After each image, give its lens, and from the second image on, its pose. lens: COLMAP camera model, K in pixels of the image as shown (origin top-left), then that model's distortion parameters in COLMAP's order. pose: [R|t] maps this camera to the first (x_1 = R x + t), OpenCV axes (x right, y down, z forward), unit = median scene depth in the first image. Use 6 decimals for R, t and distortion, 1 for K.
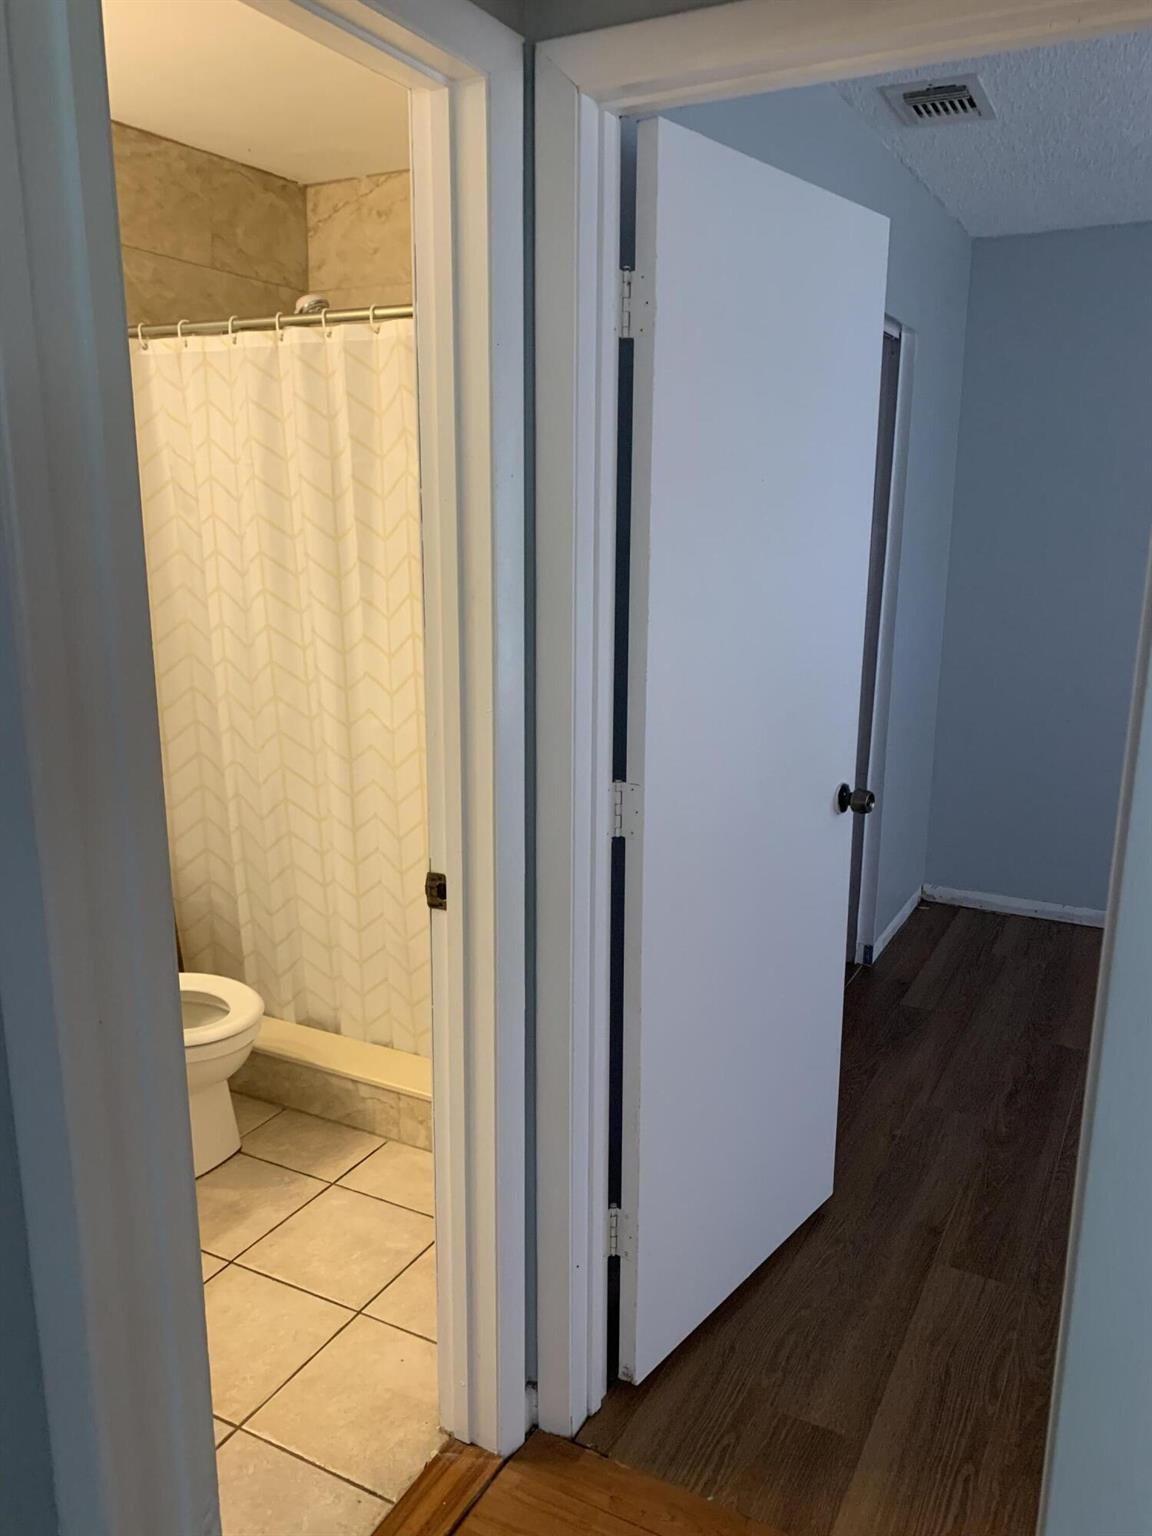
lens RADIAL K [[1180.1, 0, 568.5], [0, 1180.1, 766.8], [0, 0, 1]] dist [0.024137, 0.003039]
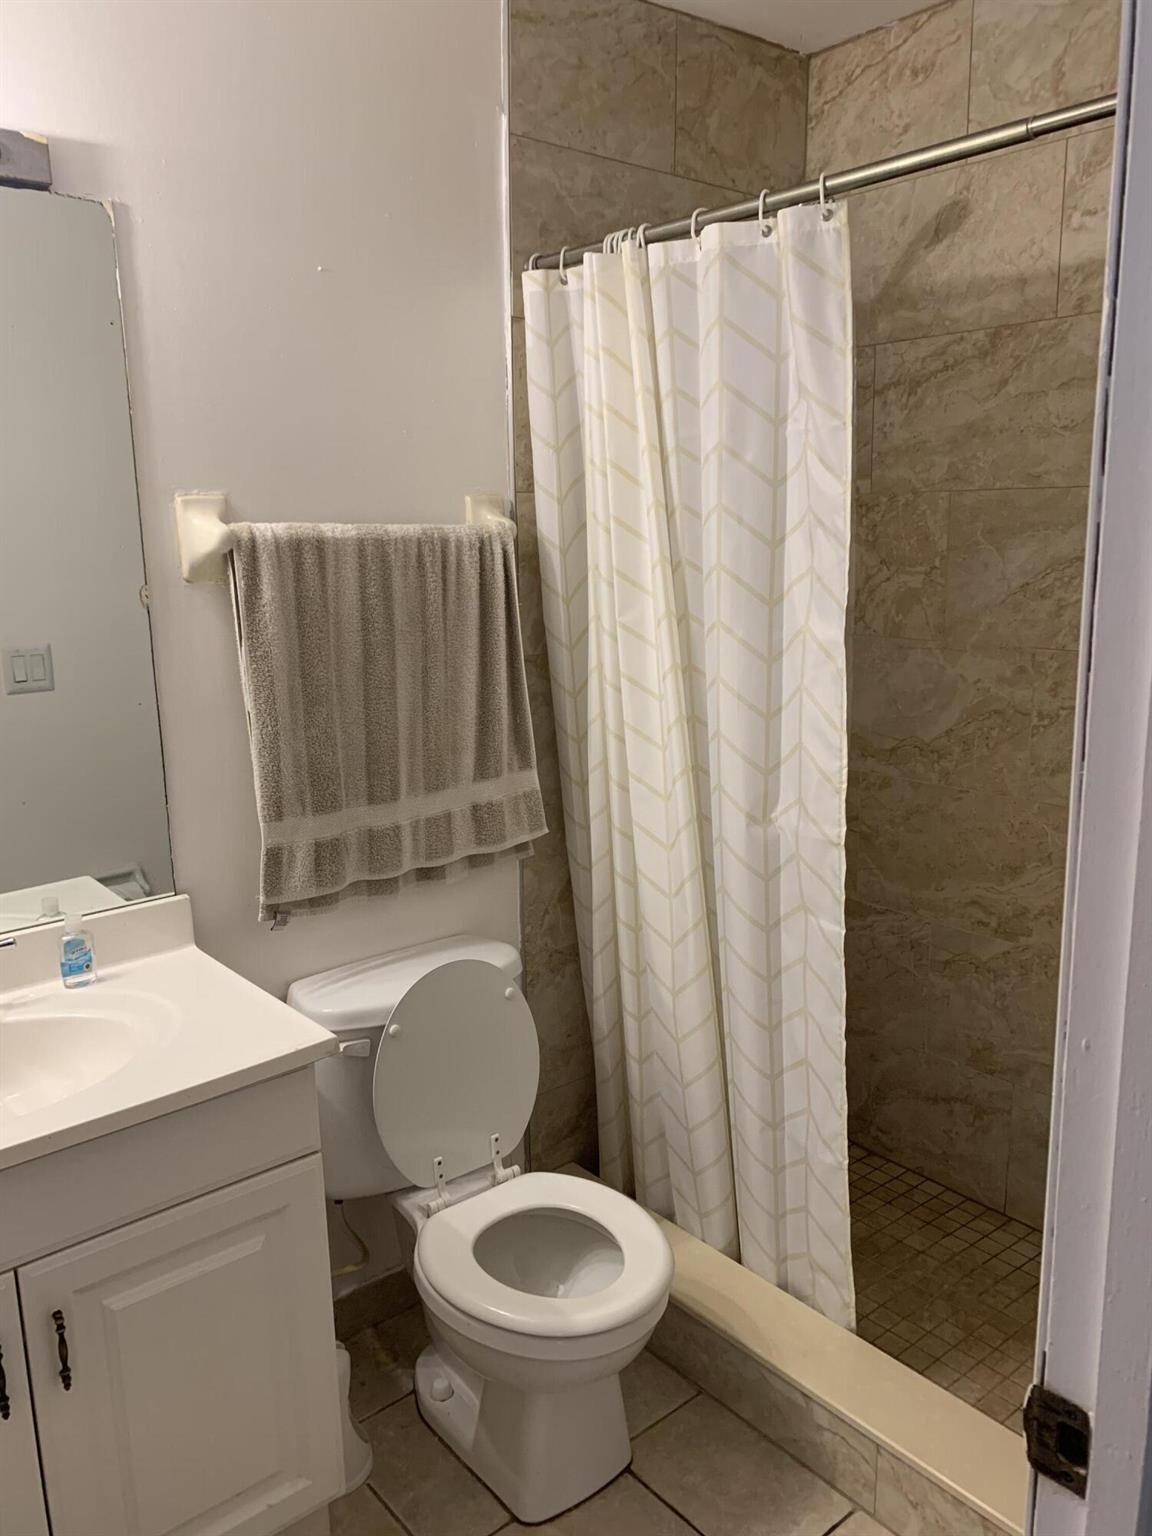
lens RADIAL K [[1180.1, 0, 577.4], [0, 1180.1, 763.0], [0, 0, 1]] dist [0.024137, 0.003039]
pose [[0.926605, 0.049103, -0.372817, -0.068383], [-0.058042, 0.998232, -0.012783, -0.053561], [0.371531, 0.033484, 0.927817, 0.326601]]
